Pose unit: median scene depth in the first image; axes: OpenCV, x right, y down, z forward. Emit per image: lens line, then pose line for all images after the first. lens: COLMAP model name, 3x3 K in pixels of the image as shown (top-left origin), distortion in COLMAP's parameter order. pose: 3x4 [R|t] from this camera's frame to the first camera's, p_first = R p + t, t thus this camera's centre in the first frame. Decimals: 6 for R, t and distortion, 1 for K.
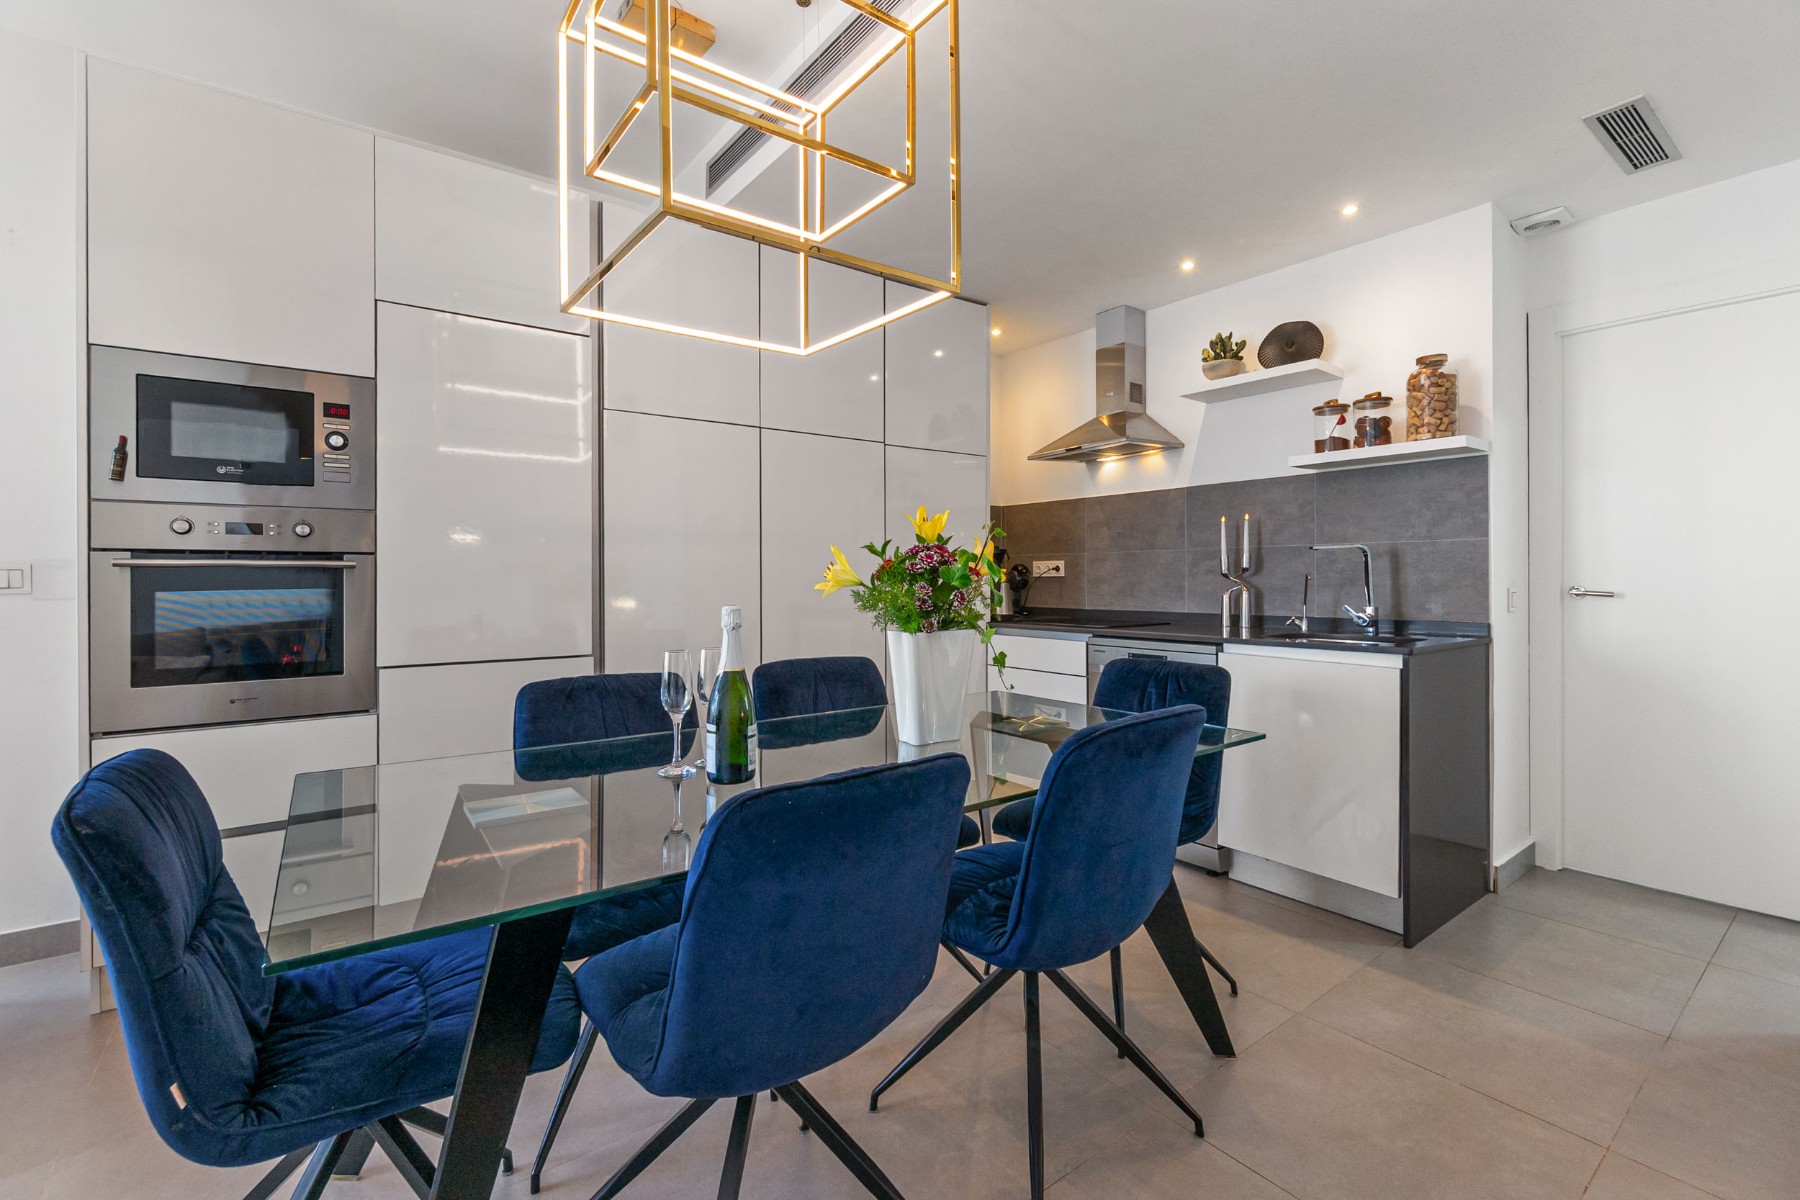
lens RADIAL K [[775.1, 0, 903.2], [0, 775.1, 576.8], [0, 0, 1]] dist [0.001133, 0.000054]
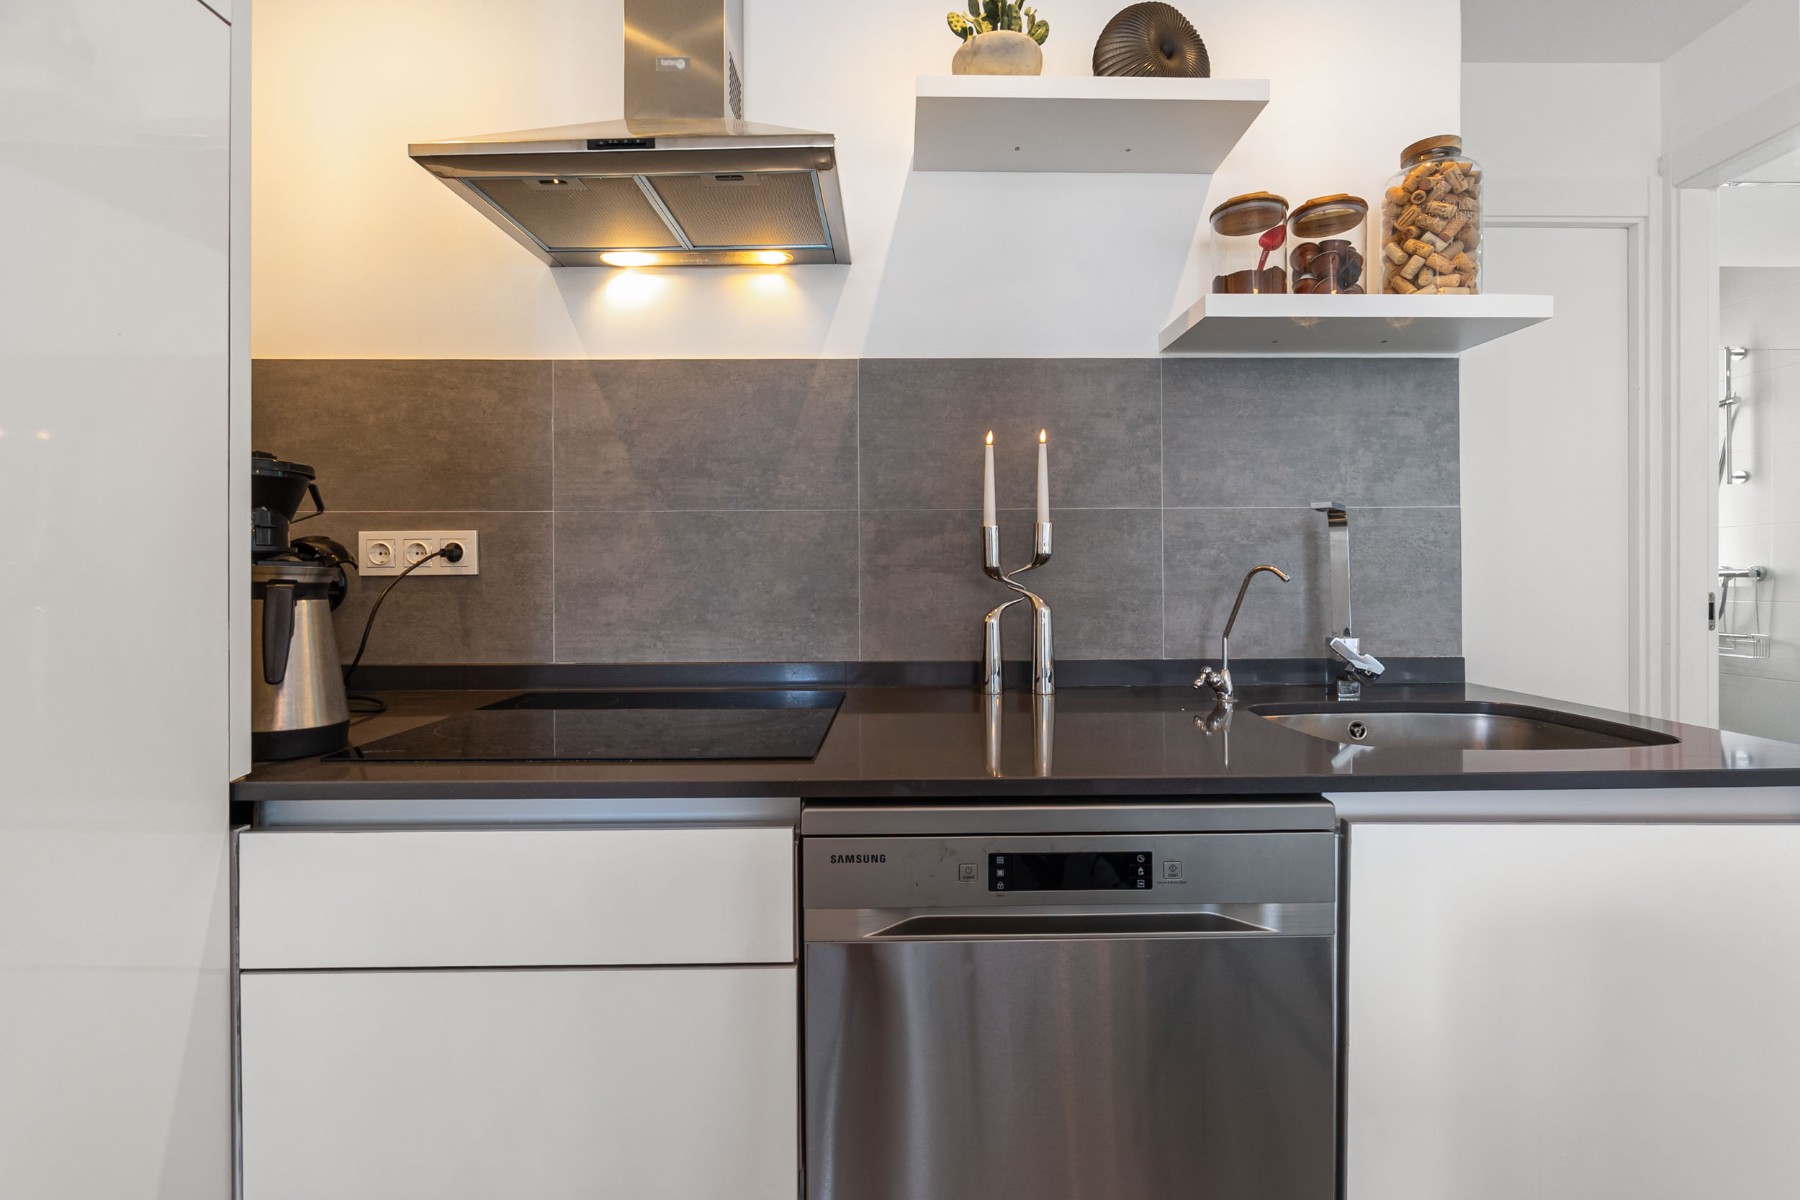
lens RADIAL K [[775.1, 0, 903.2], [0, 775.1, 576.8], [0, 0, 1]] dist [0.001133, 0.000054]
pose [[0.596469, -0.005647, 0.802616, 0.048591], [0.001283, 0.999981, 0.006082, -0.001883], [-0.802635, -0.002598, 0.596464, 0.793428]]
